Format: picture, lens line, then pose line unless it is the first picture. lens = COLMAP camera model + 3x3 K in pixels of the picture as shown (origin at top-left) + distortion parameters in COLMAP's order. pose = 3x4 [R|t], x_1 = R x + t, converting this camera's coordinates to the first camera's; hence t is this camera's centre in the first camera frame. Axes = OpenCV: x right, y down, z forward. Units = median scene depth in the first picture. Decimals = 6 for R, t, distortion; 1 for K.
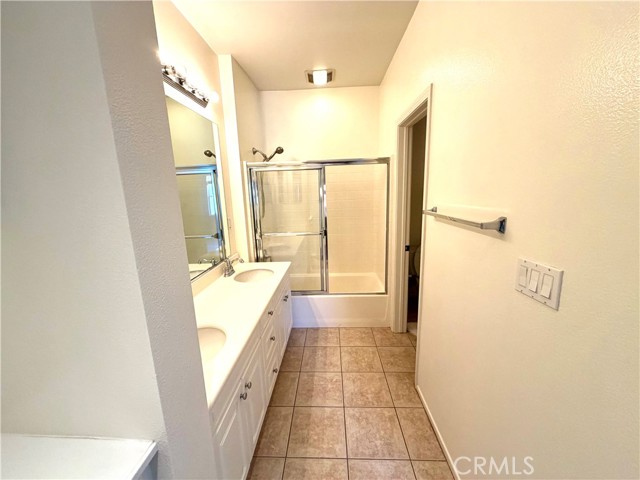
lens RADIAL K [[254.6, 0, 322.6], [0, 254.6, 241.2], [0, 0, 1]] dist [-0.003105, 0.000767]
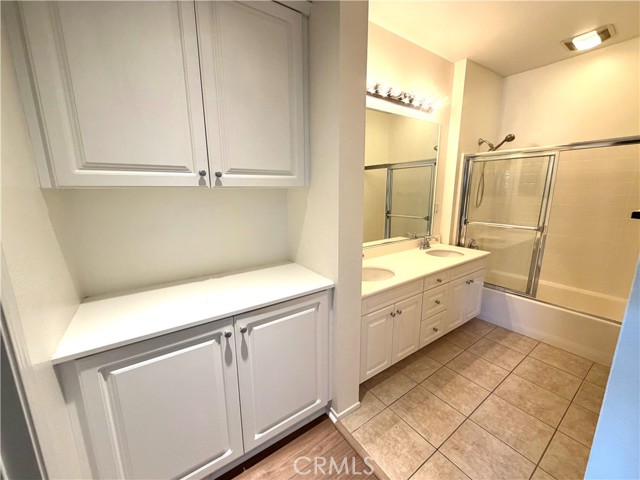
lens RADIAL K [[254.6, 0, 318.6], [0, 254.6, 237.0], [0, 0, 1]] dist [-0.003105, 0.000767]
pose [[0.606638, 0.173005, -0.775925, 0.221600], [-0.160443, 0.982593, 0.093647, 0.036220], [0.778620, 0.067682, 0.623835, -0.138477]]
